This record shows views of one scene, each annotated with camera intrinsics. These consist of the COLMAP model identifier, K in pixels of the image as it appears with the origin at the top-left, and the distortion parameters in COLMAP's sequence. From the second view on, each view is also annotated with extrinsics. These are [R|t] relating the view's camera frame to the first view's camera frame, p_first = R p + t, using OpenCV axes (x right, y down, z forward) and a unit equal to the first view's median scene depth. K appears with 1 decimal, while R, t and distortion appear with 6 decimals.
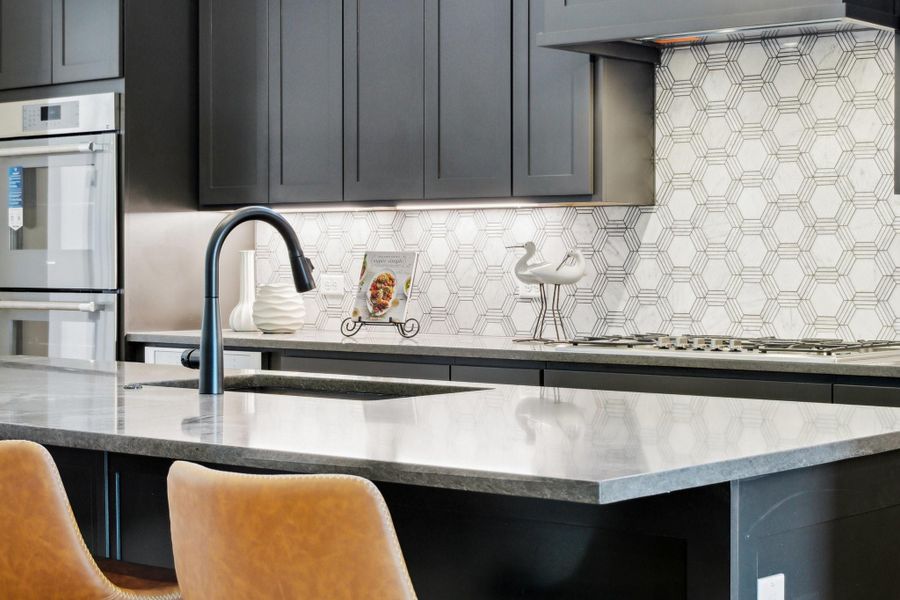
lens RADIAL K [[1774.3, 0, 450.0], [0, 1774.3, 300.0], [0, 0, 1]] dist [-0.019990, -0.166237]
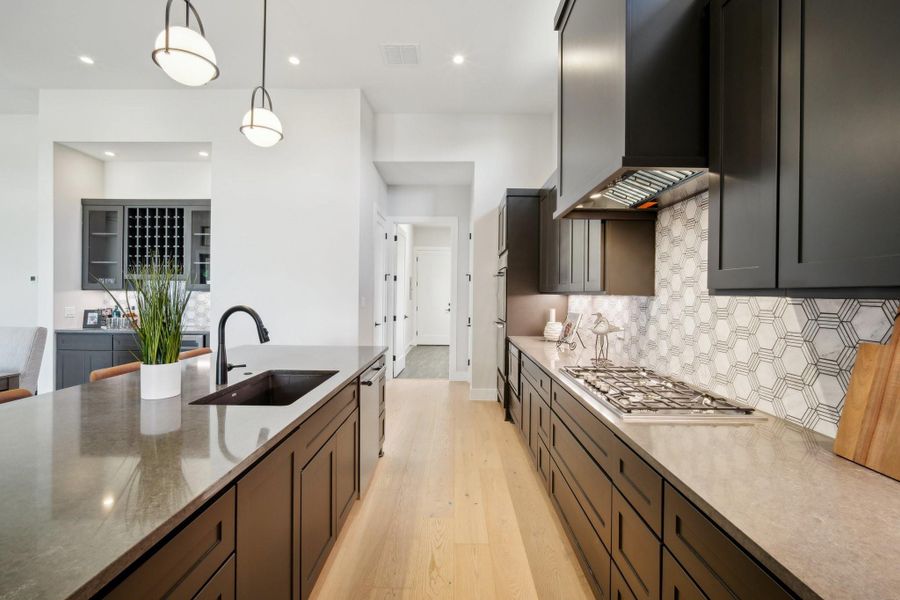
lens RADIAL K [[401.9, 0, 450.0], [0, 401.9, 300.0], [0, 0, 1]] dist [0.000276, 0.000001]
pose [[0.615490, 0.016794, -0.787965, 0.320873], [-0.026716, 0.999643, 0.000438, -0.044888], [0.787691, 0.020782, 0.615719, 0.584370]]
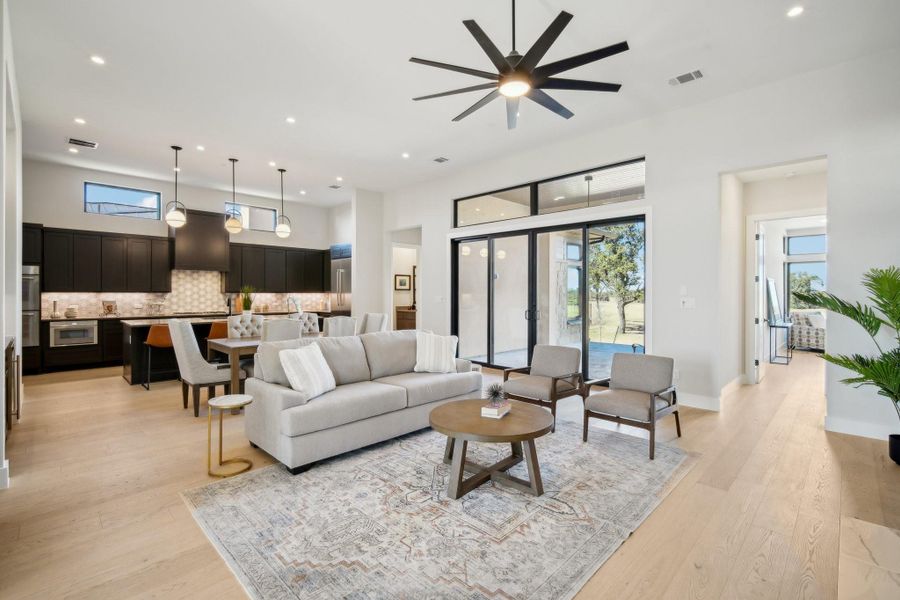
lens RADIAL K [[401.9, 0, 450.0], [0, 401.9, 300.0], [0, 0, 1]] dist [0.000276, 0.000001]
pose [[0.093363, -0.012822, 0.995550, -1.266426], [0.022435, 0.999690, 0.010772, -0.020151], [-0.995379, 0.021329, 0.093622, -0.154531]]
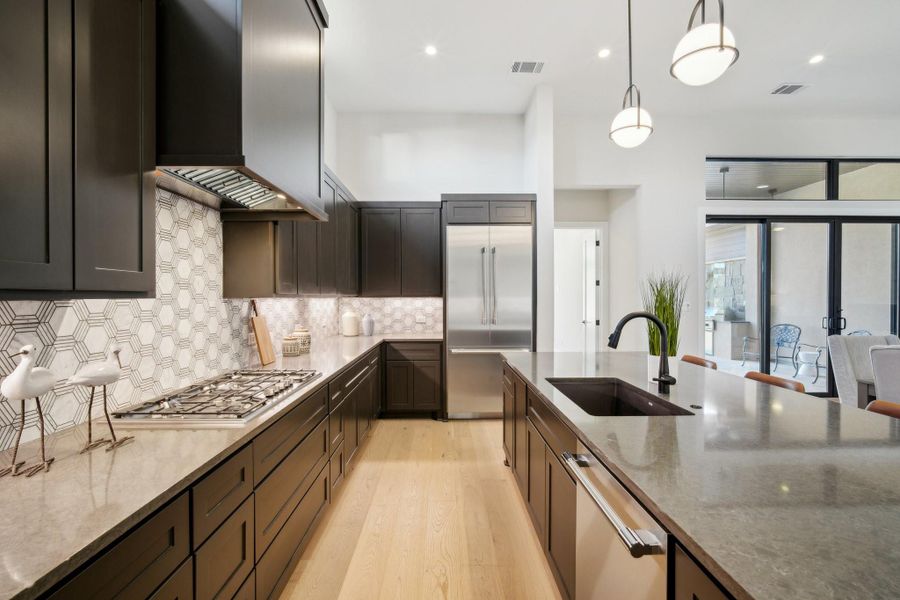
lens RADIAL K [[401.9, 0, 450.0], [0, 401.9, 300.0], [0, 0, 1]] dist [0.000276, 0.000001]
pose [[-0.641614, -0.003460, 0.767020, -0.223775], [0.021245, 0.999526, 0.022281, -0.055007], [-0.766734, 0.030592, -0.641236, 1.000191]]
